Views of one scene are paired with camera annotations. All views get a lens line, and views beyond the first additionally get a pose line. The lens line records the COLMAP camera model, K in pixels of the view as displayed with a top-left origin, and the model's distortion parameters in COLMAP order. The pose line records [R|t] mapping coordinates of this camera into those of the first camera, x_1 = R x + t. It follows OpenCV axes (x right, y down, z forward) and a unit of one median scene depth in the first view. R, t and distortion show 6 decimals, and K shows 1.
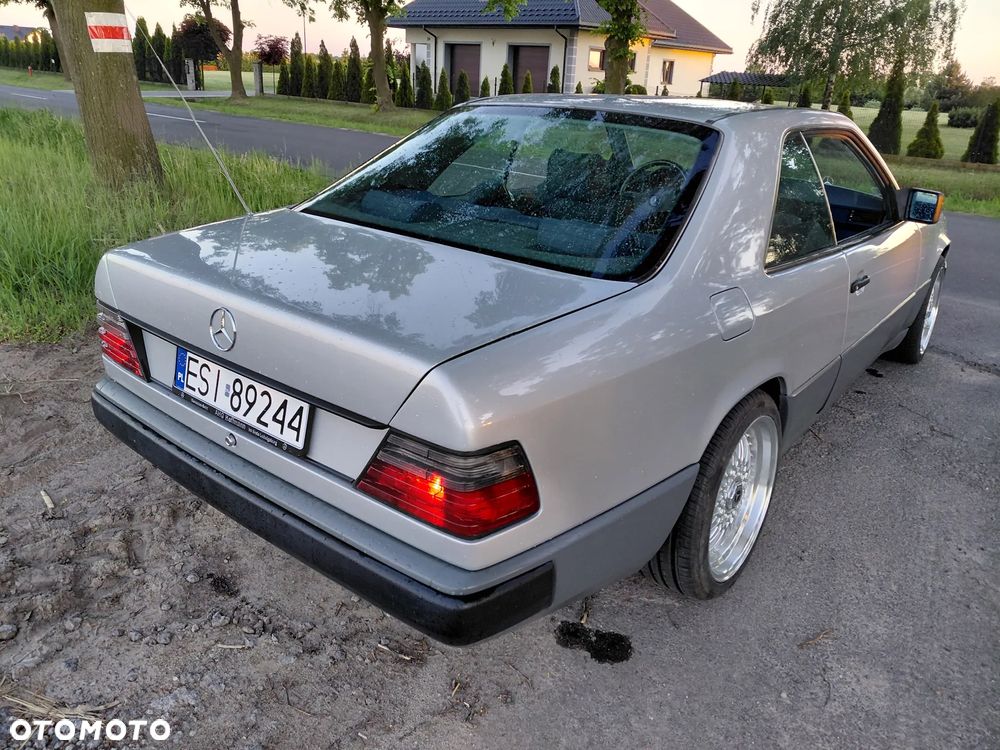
lens RADIAL K [[773.1, 0, 506.4], [0, 773.1, 372.8], [0, 0, 1]] dist [0.002393, 0.004012]
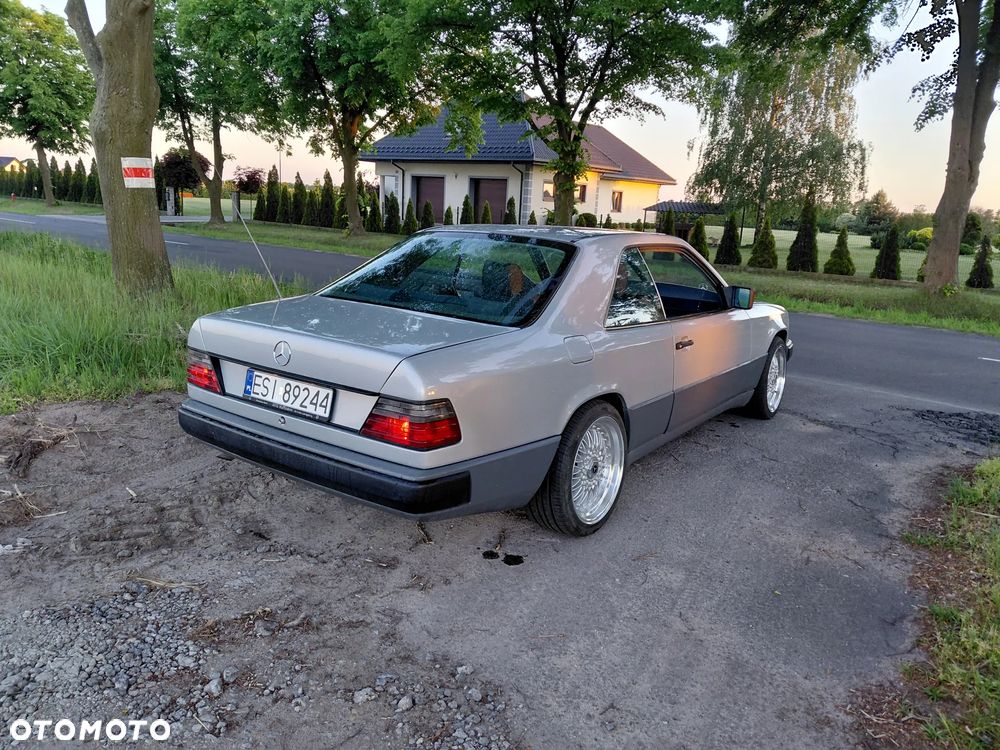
lens RADIAL K [[752.9, 0, 500.0], [0, 752.9, 375.0], [0, 0, 1]] dist [0.100826, -0.143988]
pose [[0.999238, -0.006217, 0.038544, 0.005153], [0.011707, 0.989526, -0.143883, 0.020941], [-0.037246, 0.144224, 0.988844, -0.060673]]
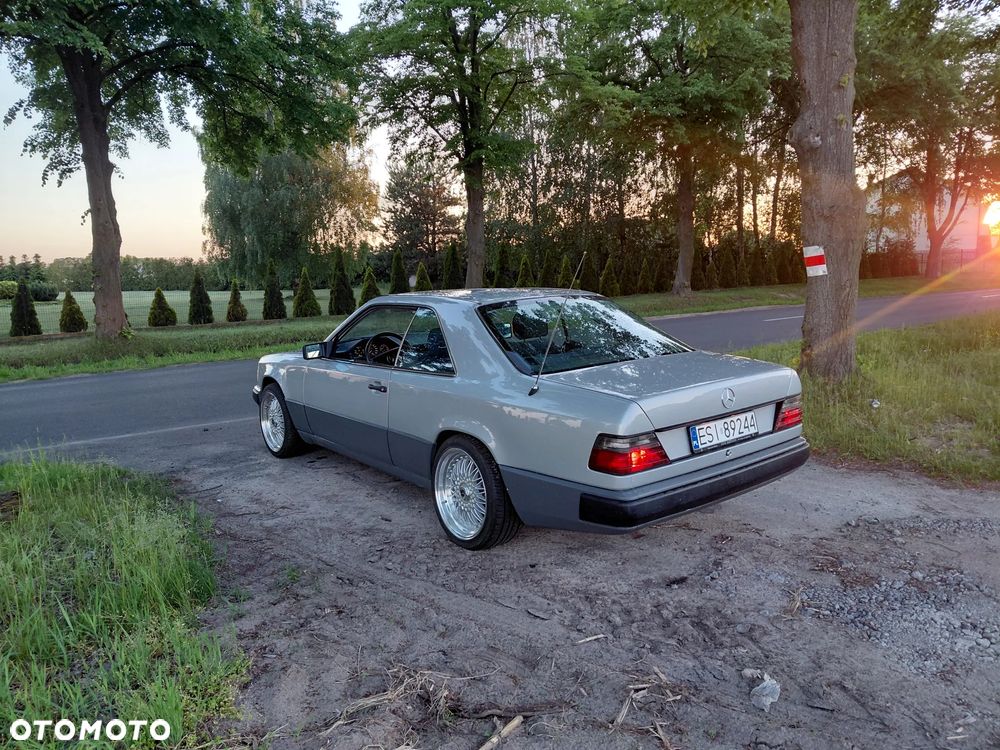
lens RADIAL K [[737.2, 0, 511.1], [0, 737.2, 367.3], [0, 0, 1]] dist [0.077461, -0.134703]
pose [[0.196465, -0.184700, 0.962958, -0.212121], [0.378029, 0.920440, 0.099419, -0.049223], [-0.904708, 0.344493, 0.250656, 0.085177]]
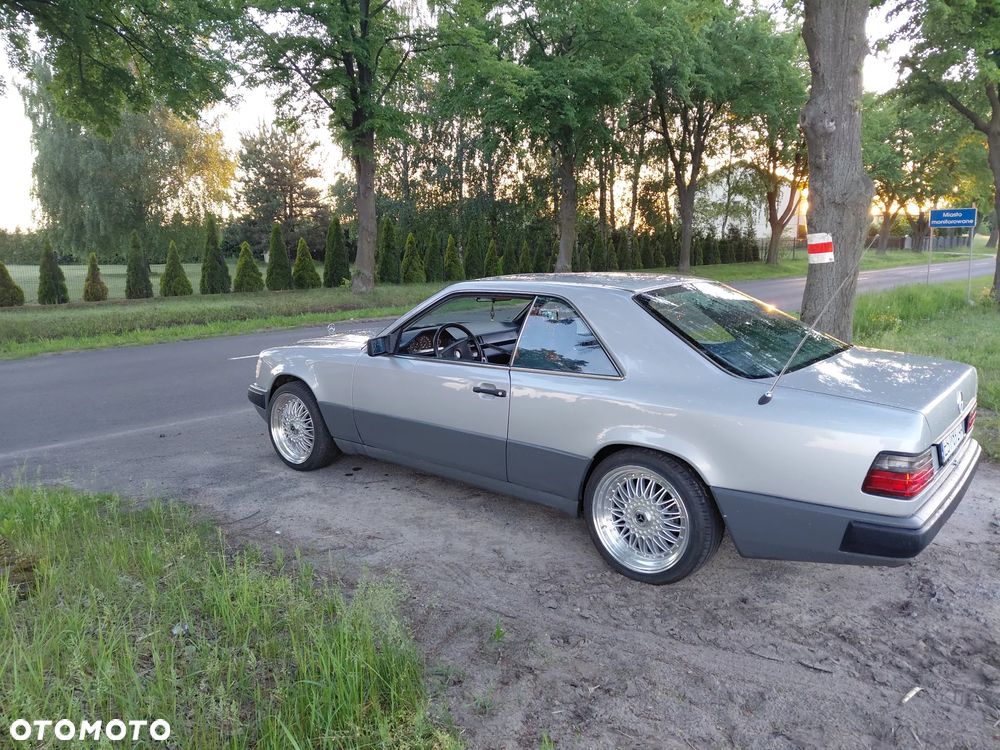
lens RADIAL K [[735.5, 0, 504.1], [0, 735.5, 363.0], [0, 0, 1]] dist [0.084802, -0.140610]
pose [[-0.002381, -0.207496, 0.978233, -0.187462], [0.356424, 0.913813, 0.194699, -0.079279], [-0.934321, 0.349130, 0.071781, 0.162737]]
